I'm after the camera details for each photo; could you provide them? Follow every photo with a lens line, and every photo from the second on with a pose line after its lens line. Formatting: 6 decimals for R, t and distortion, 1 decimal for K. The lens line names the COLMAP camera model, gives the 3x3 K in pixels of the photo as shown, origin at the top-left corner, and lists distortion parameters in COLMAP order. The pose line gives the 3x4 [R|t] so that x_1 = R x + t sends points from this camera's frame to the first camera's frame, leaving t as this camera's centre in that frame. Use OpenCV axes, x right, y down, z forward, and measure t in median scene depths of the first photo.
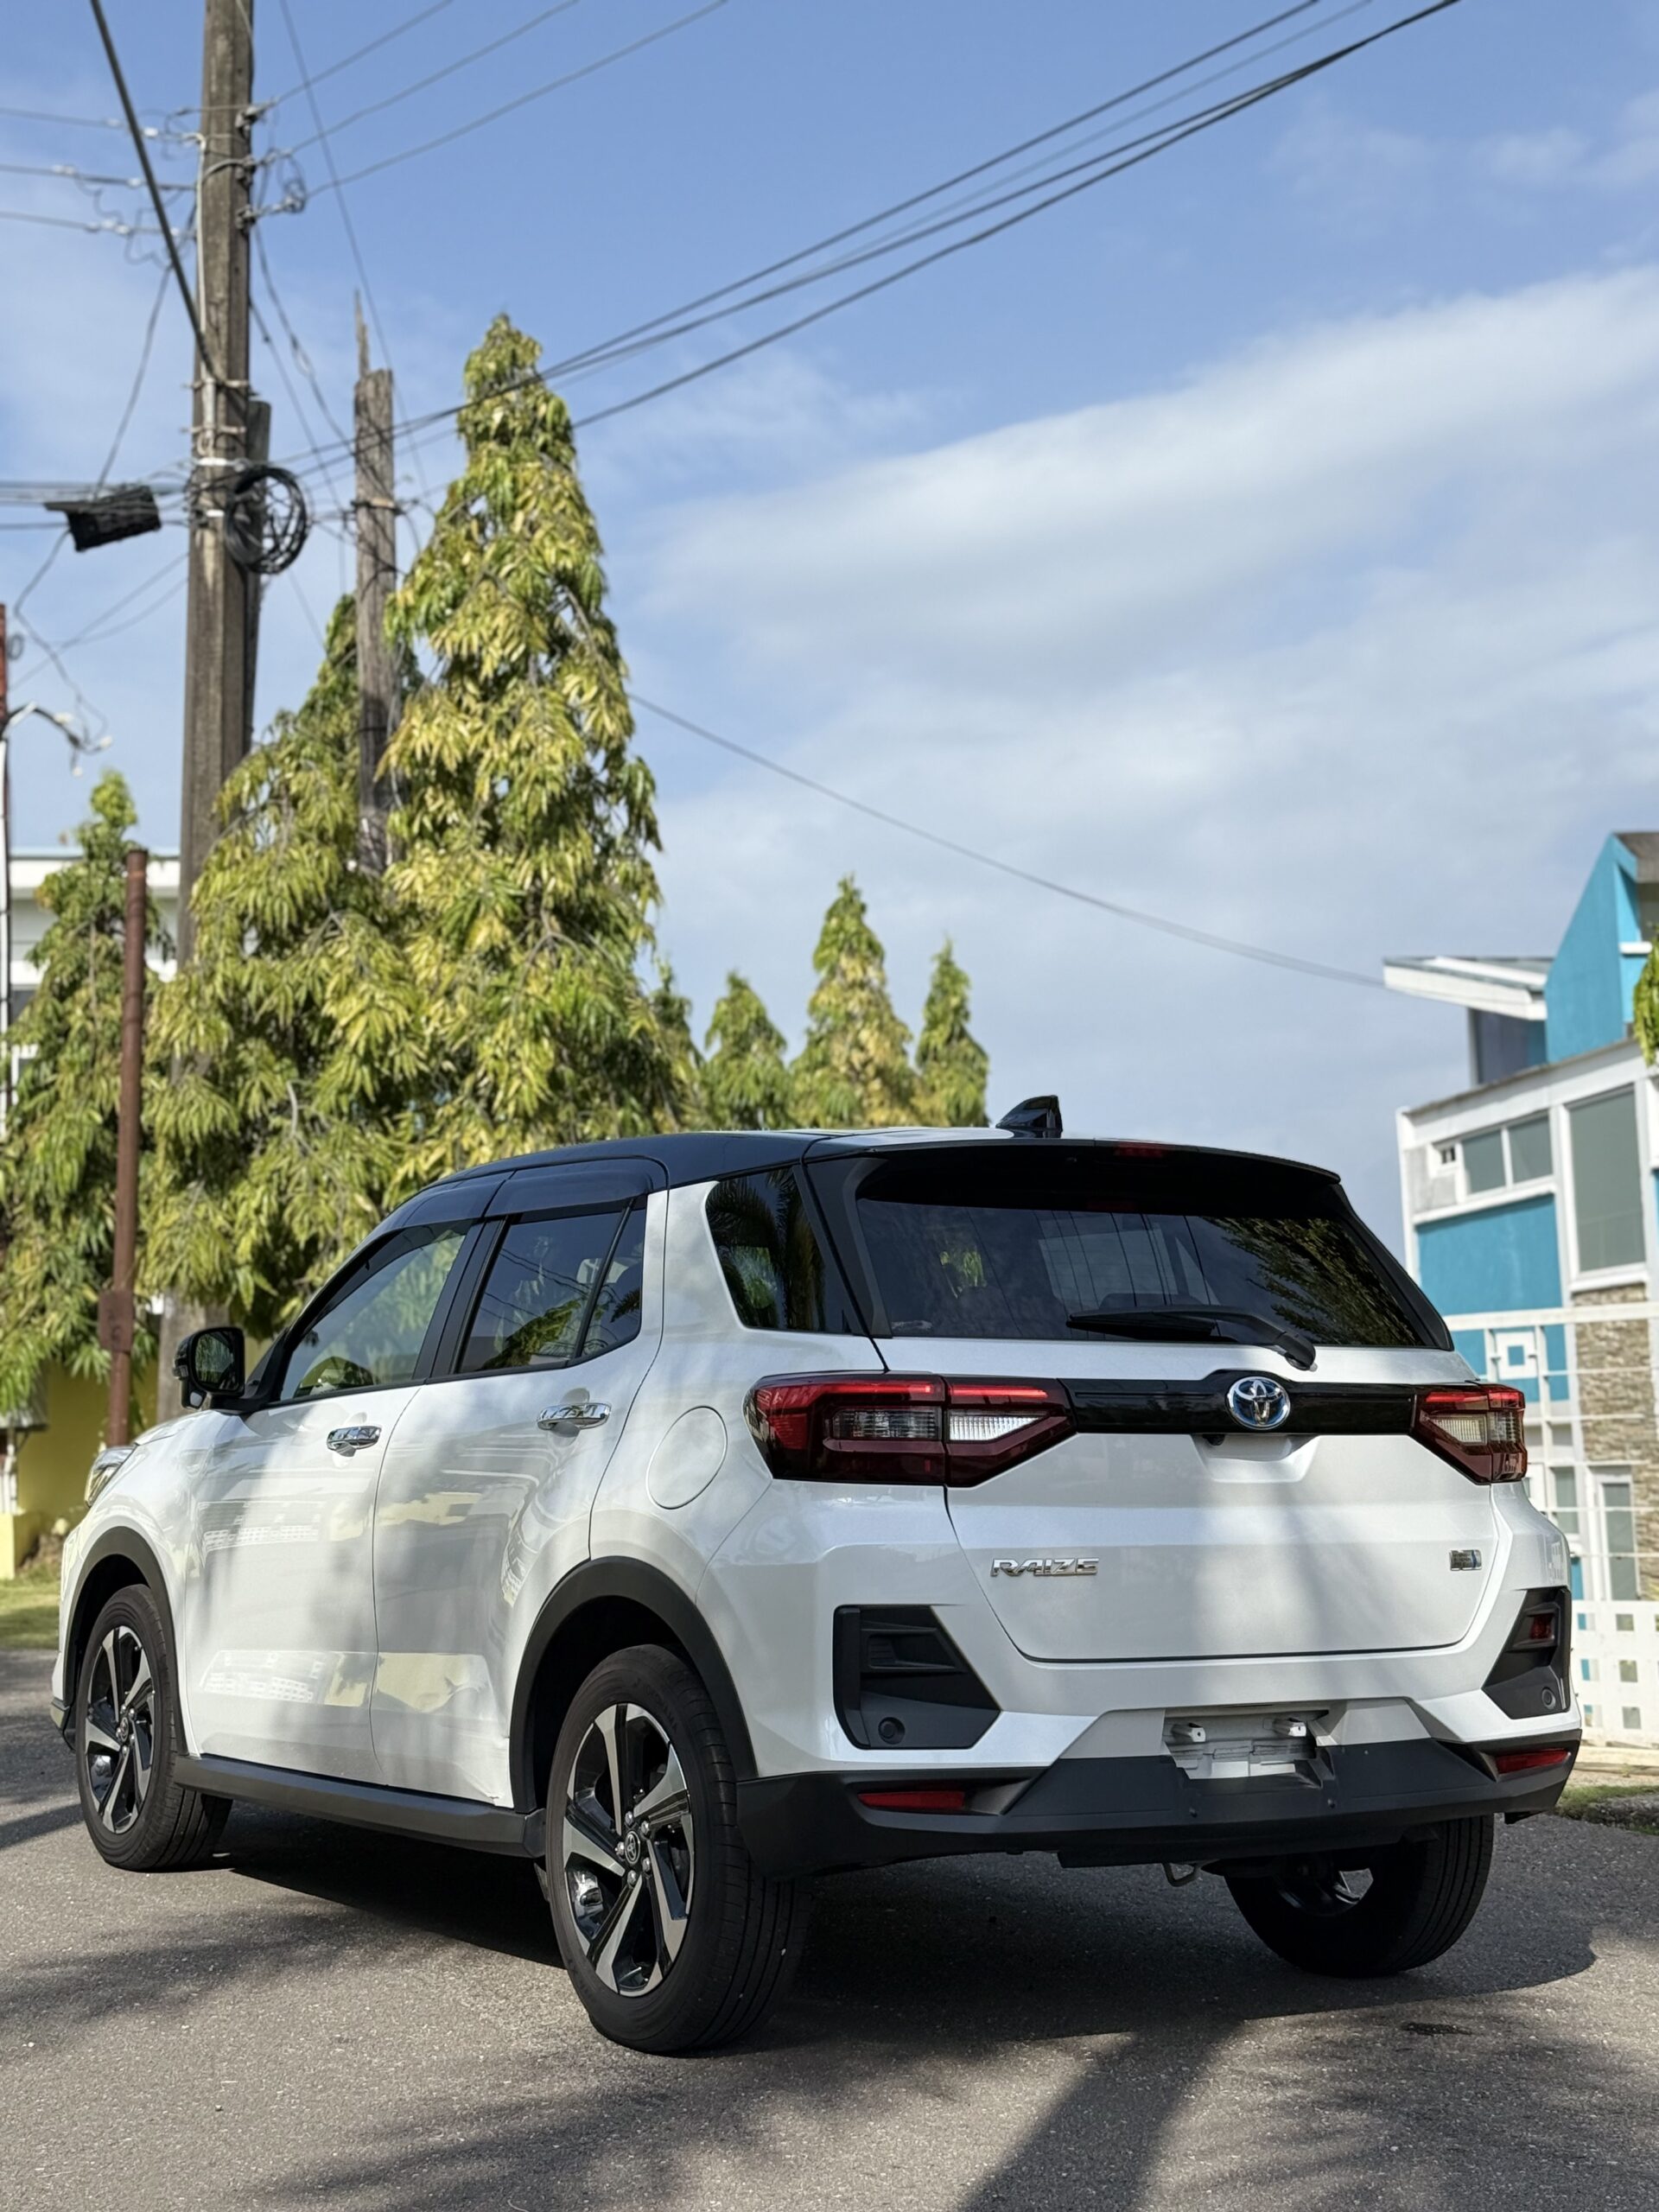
lens RADIAL K [[3205.8, 0, 829.5], [0, 3205.8, 1106.0], [0, 0, 1]] dist [0.050078, 0.087035]
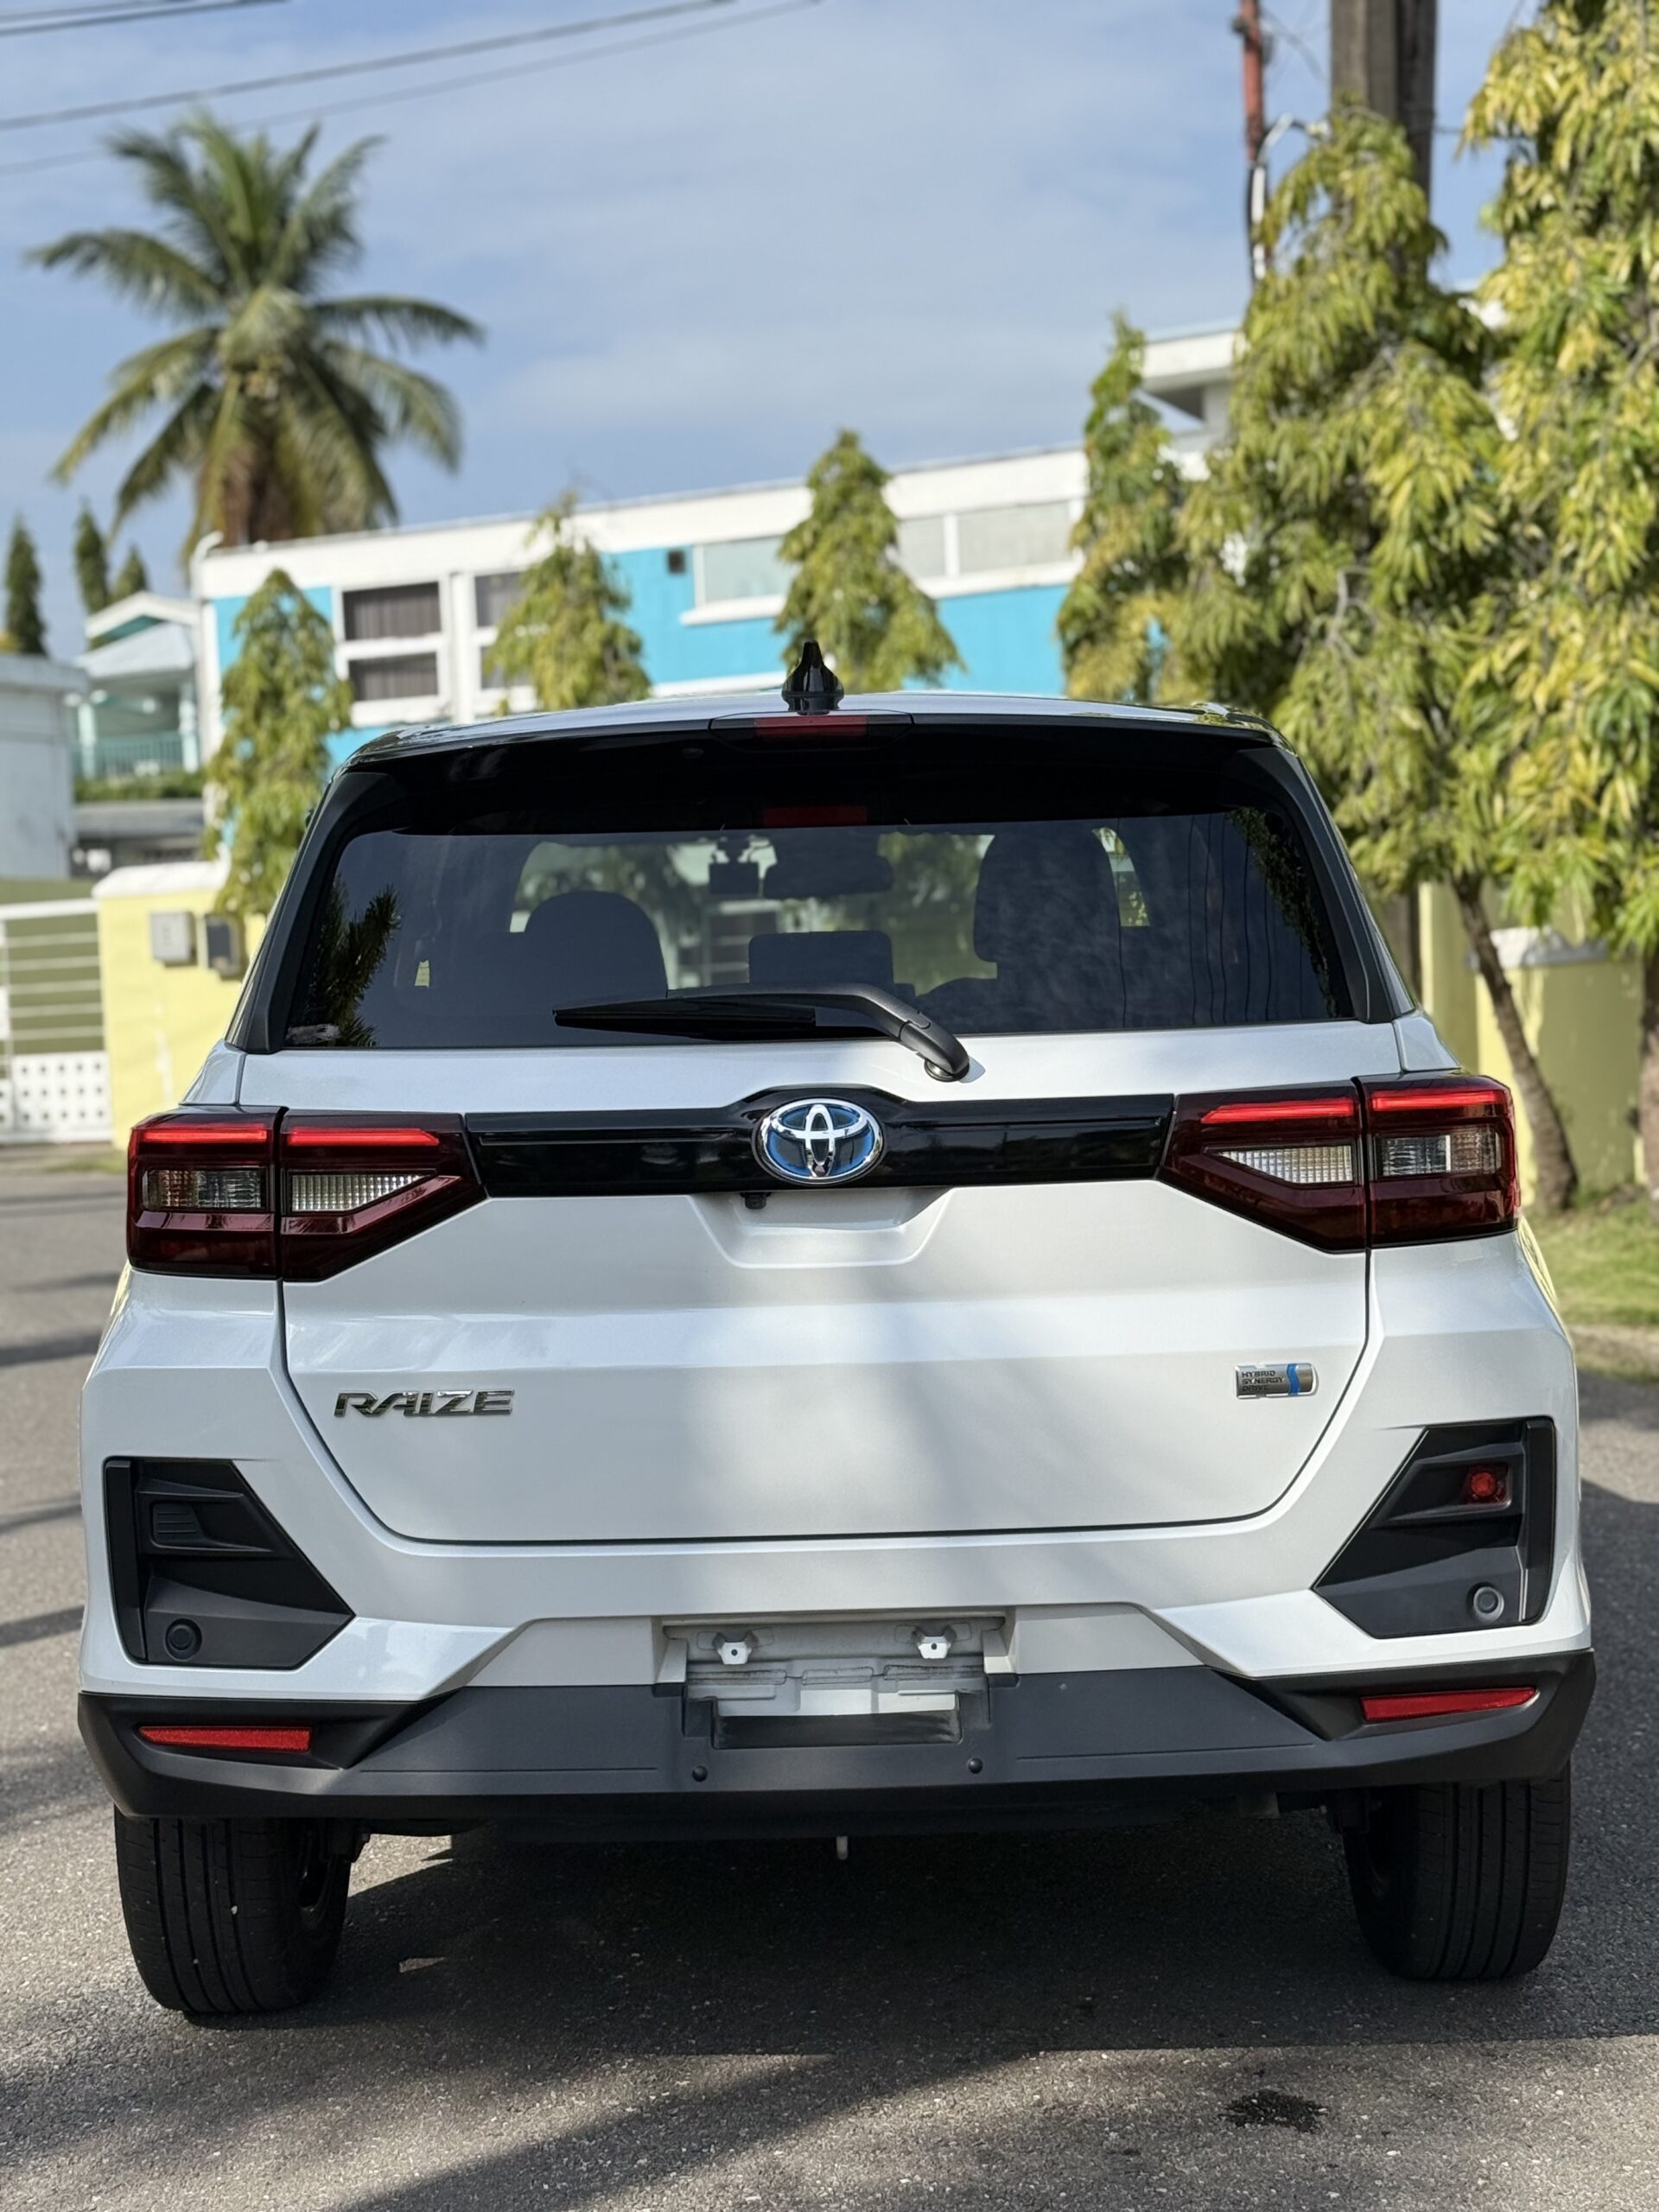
lens RADIAL K [[3489.4, 0, 834.2], [0, 3489.4, 1156.2], [0, 0, 1]] dist [0.127121, -0.178816]
pose [[0.844526, 0.004760, -0.535493, 0.198742], [0.086267, 0.985691, 0.144813, -0.001200], [0.528520, -0.168494, 0.832031, 0.172814]]
